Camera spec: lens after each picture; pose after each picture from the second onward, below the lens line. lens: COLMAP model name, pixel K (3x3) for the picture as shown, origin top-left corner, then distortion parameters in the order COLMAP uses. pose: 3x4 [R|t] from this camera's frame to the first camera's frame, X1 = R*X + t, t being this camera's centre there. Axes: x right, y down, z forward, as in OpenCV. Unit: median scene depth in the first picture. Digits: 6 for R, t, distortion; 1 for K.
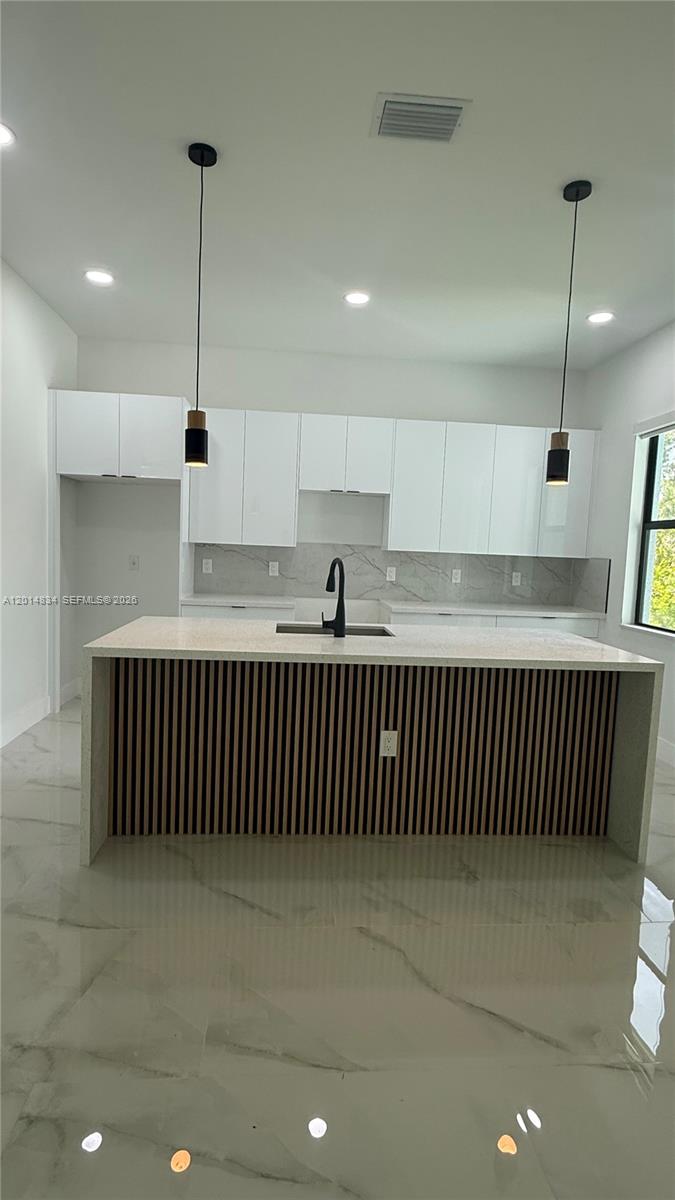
lens RADIAL K [[603.0, 0, 334.5], [0, 603.0, 600.5], [0, 0, 1]] dist [-0.001671, -0.000123]
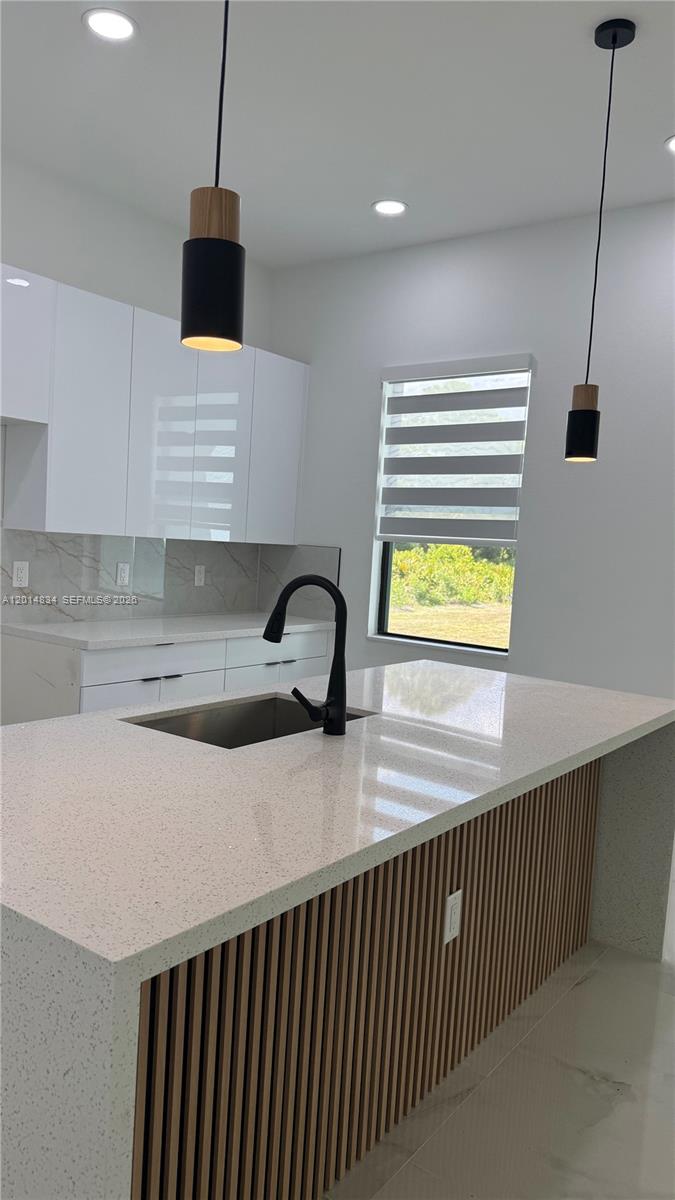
lens RADIAL K [[828.5, 0, 337.5], [0, 828.5, 600.0], [0, 0, 1]] dist [0.121200, -0.174134]
pose [[0.654952, -0.054201, 0.753724, -0.368098], [0.031685, 0.998517, 0.044272, -0.059623], [-0.755006, -0.005114, 0.655698, 0.404252]]
